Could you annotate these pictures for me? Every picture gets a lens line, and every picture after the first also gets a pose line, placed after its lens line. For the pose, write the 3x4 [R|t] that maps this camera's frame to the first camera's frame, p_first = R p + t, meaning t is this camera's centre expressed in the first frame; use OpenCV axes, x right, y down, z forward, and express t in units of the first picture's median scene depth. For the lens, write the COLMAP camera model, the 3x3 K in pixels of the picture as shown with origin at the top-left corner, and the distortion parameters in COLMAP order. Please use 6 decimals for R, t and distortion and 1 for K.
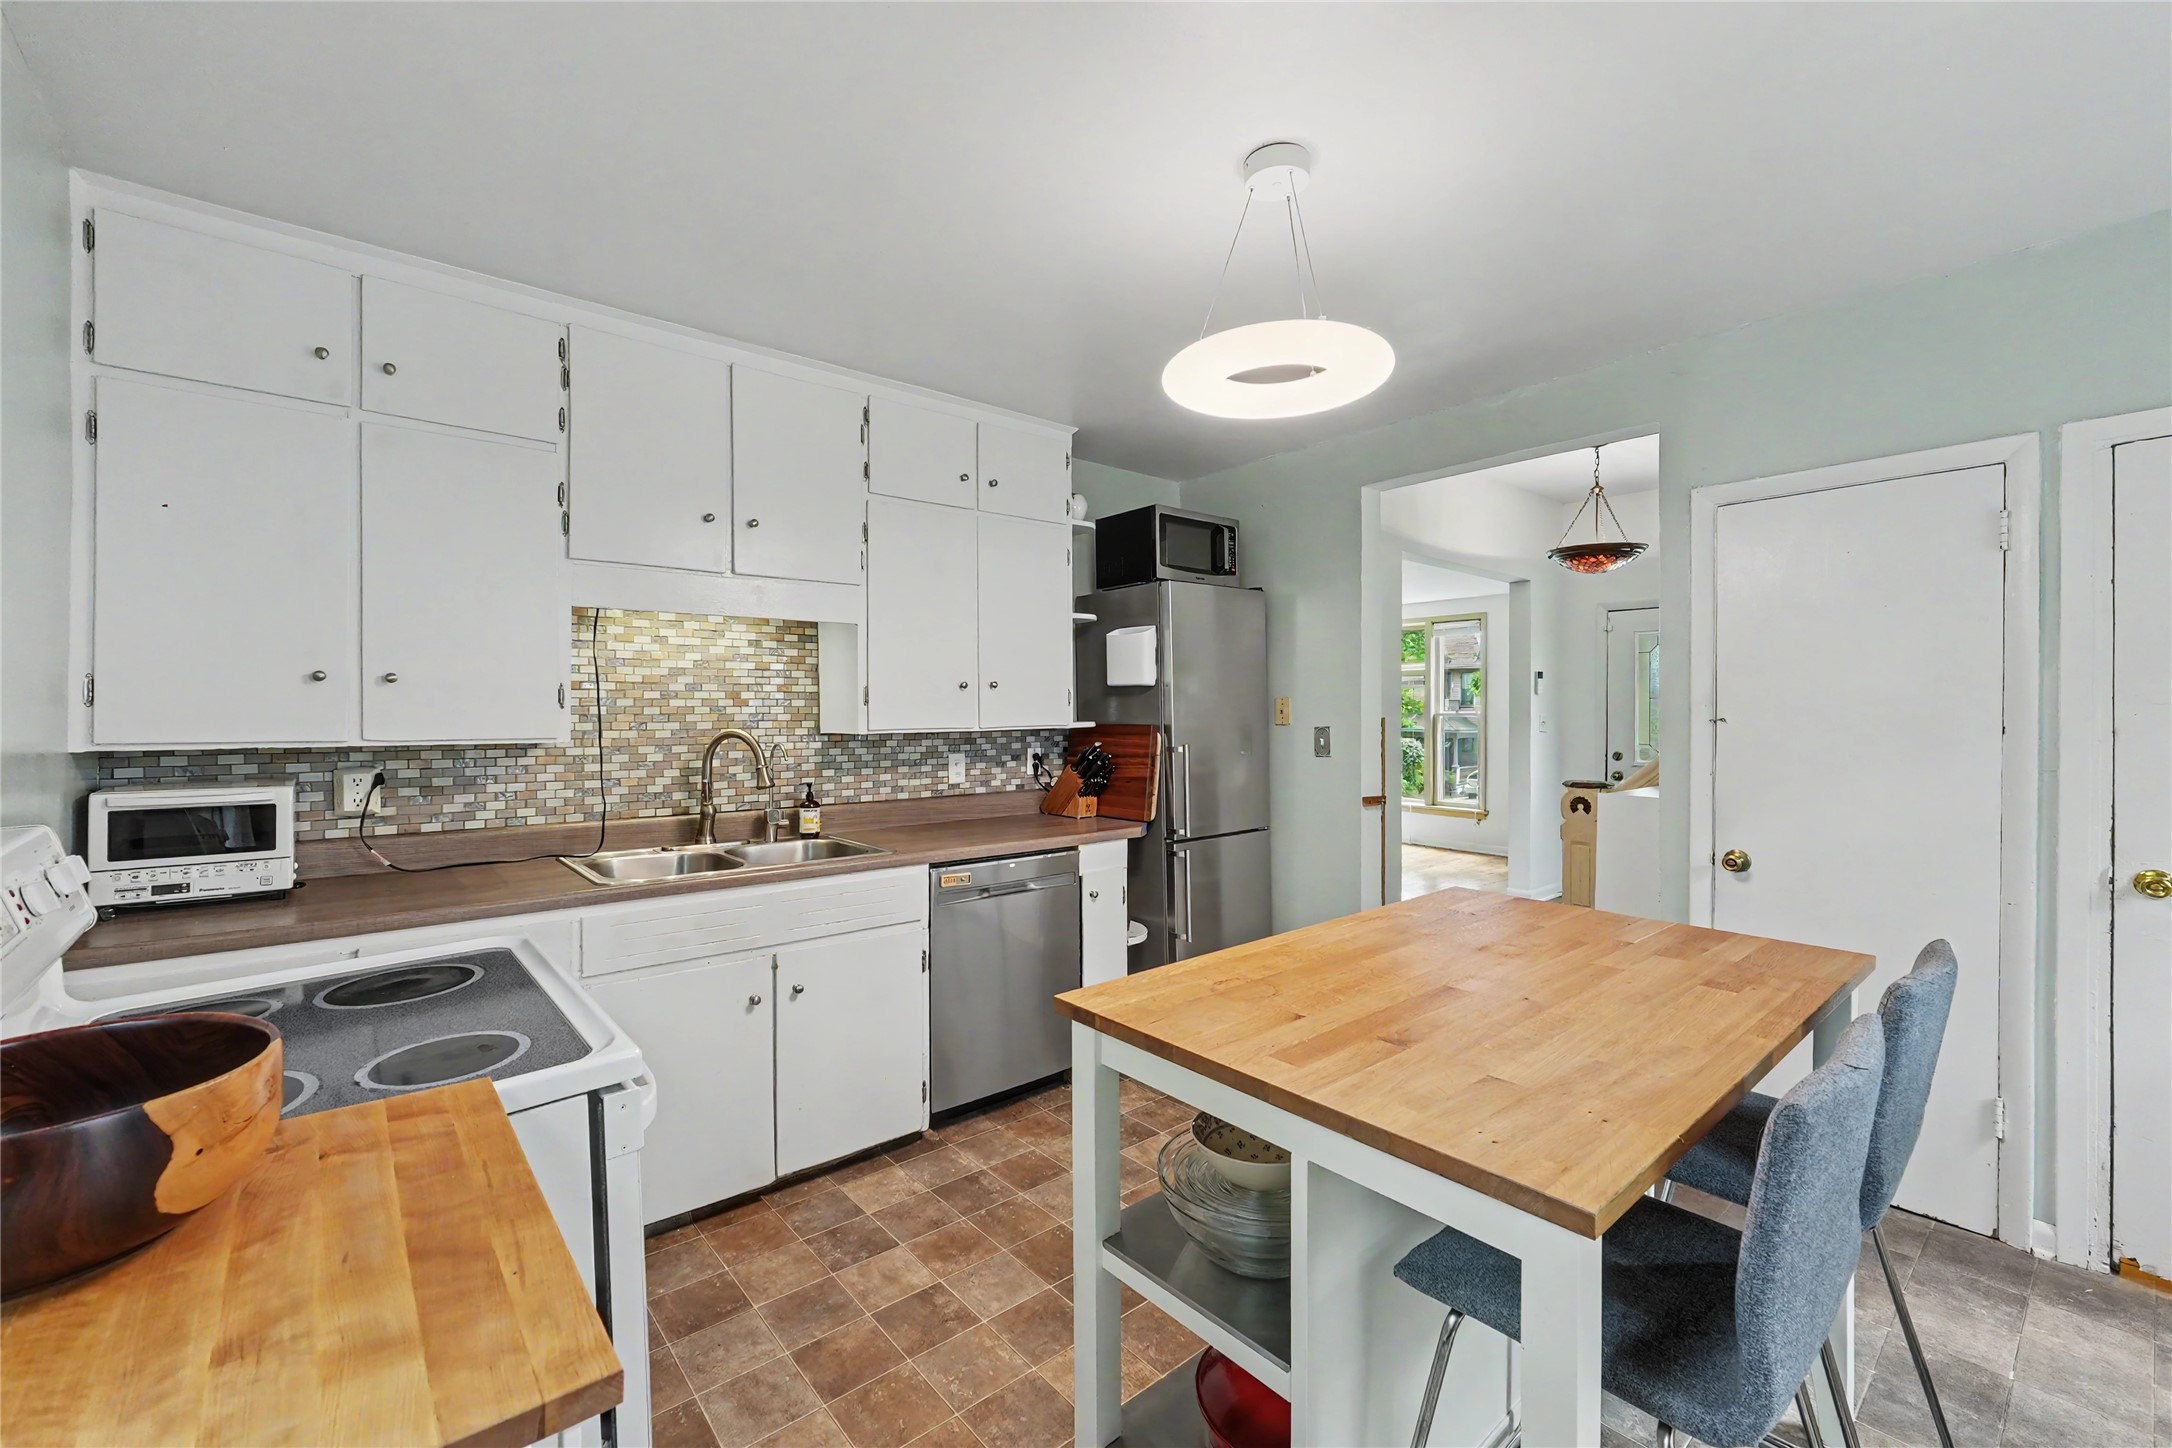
lens RADIAL K [[898.8, 0, 1082.1], [0, 898.8, 724.2], [0, 0, 1]] dist [0.003695, 0.000102]
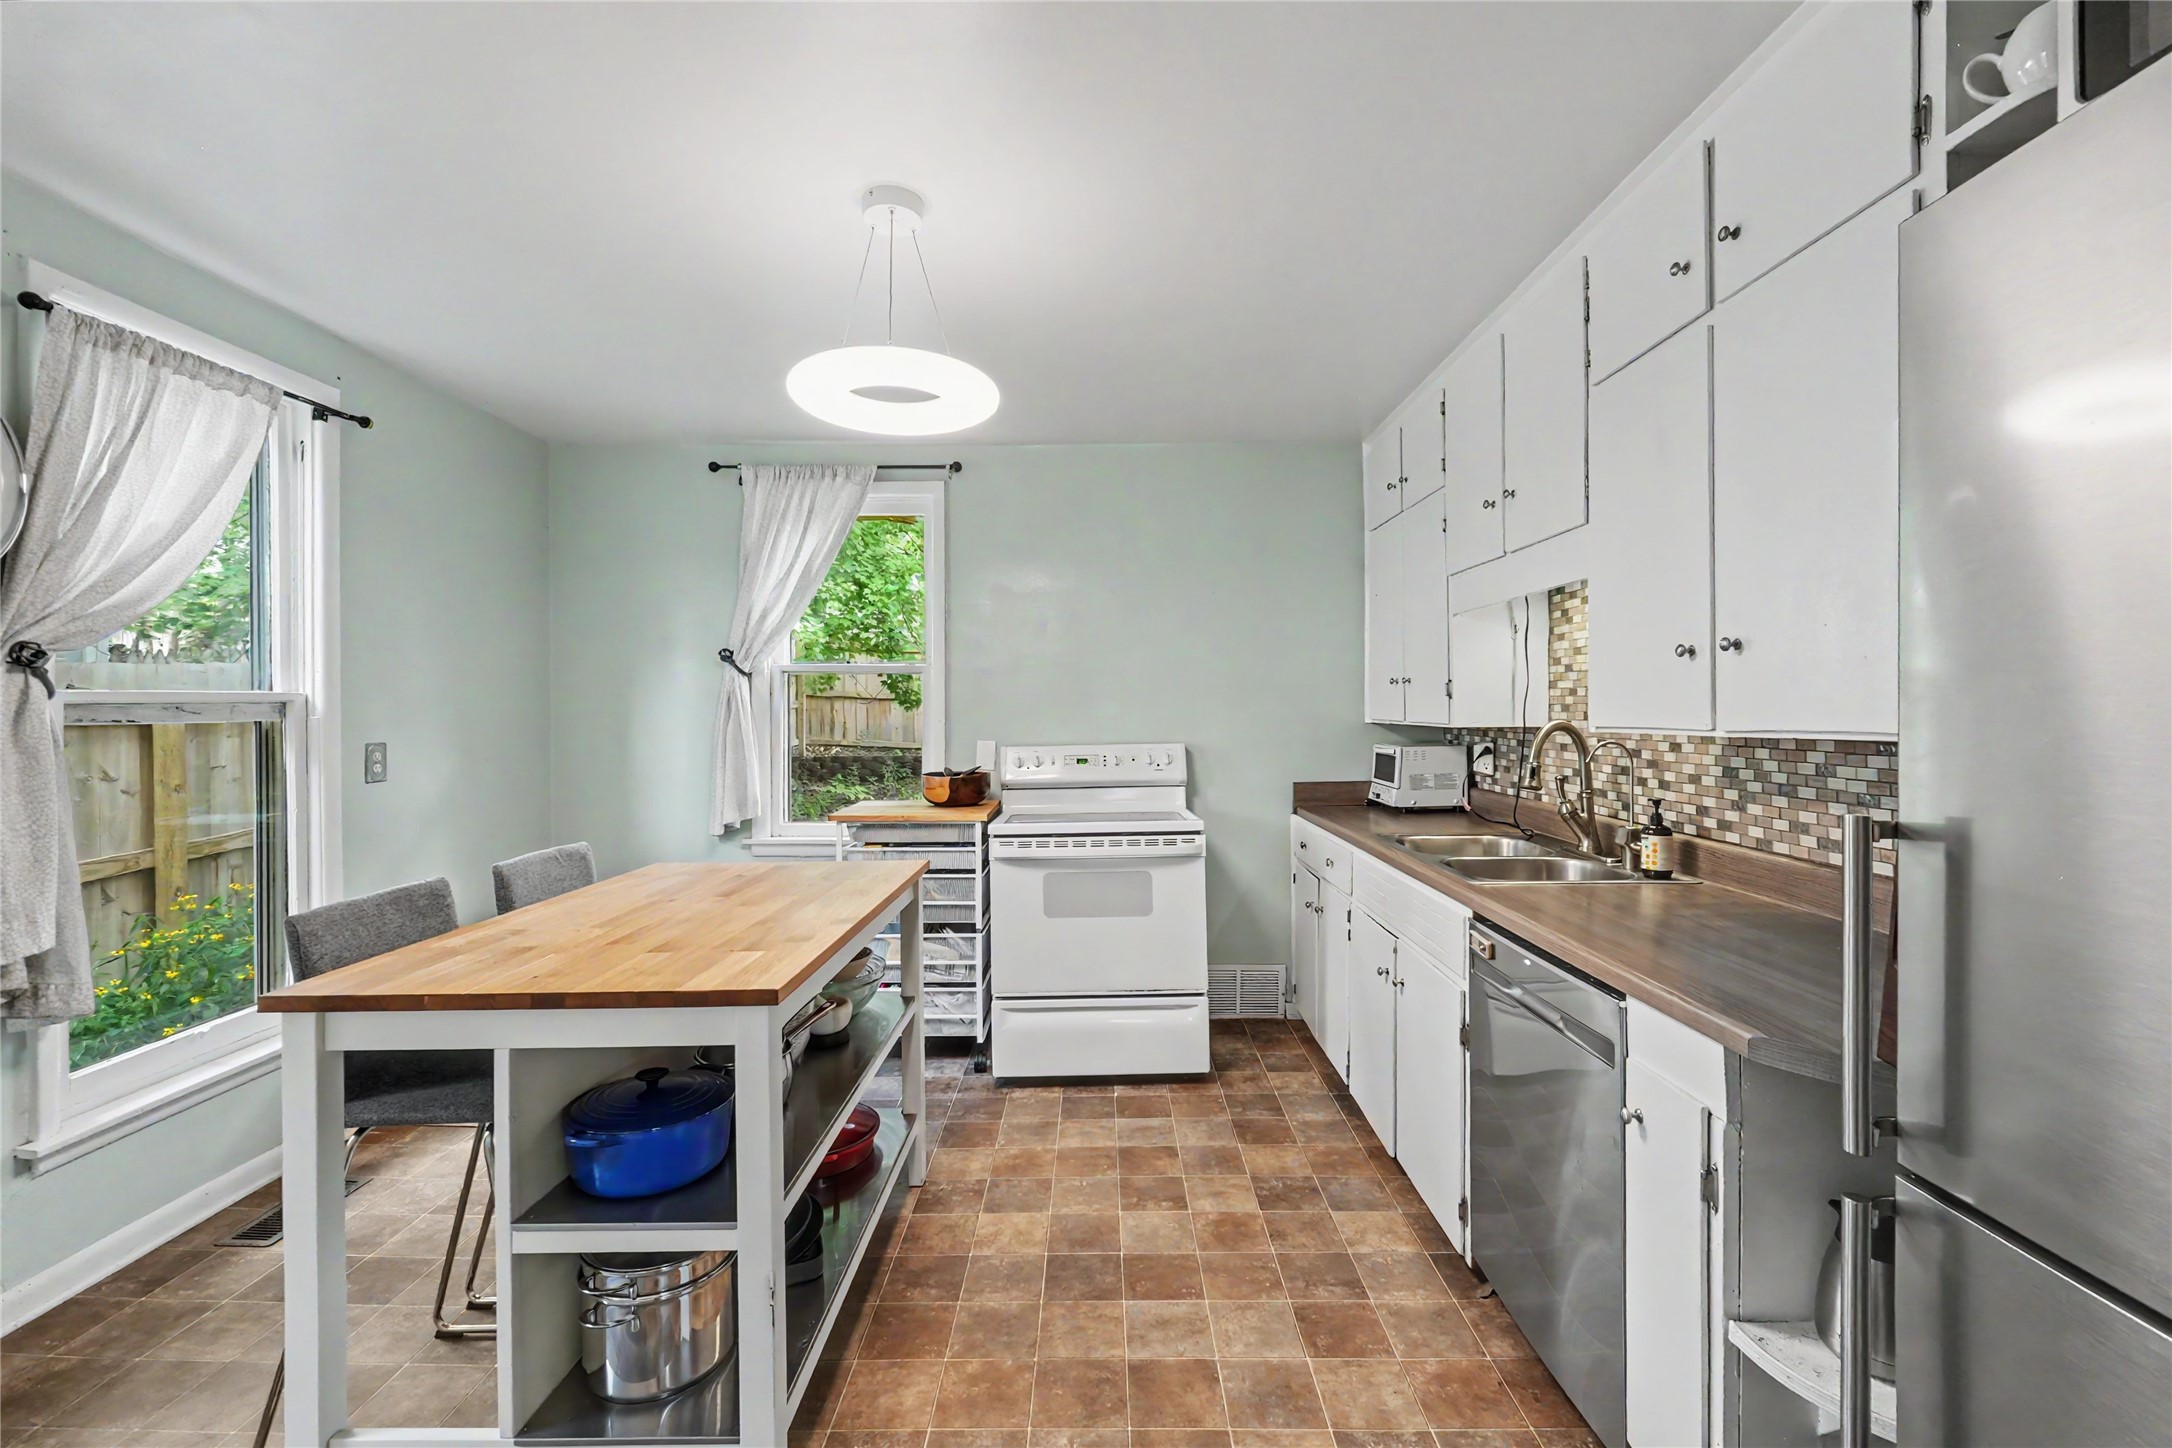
lens RADIAL K [[898.8, 0, 1090.1], [0, 898.8, 713.3], [0, 0, 1]] dist [0.003695, 0.000102]
pose [[-0.645224, 0.012178, -0.763897, 0.508007], [0.001066, 0.999886, 0.015040, -0.014321], [0.763993, 0.008890, -0.645163, 1.065235]]
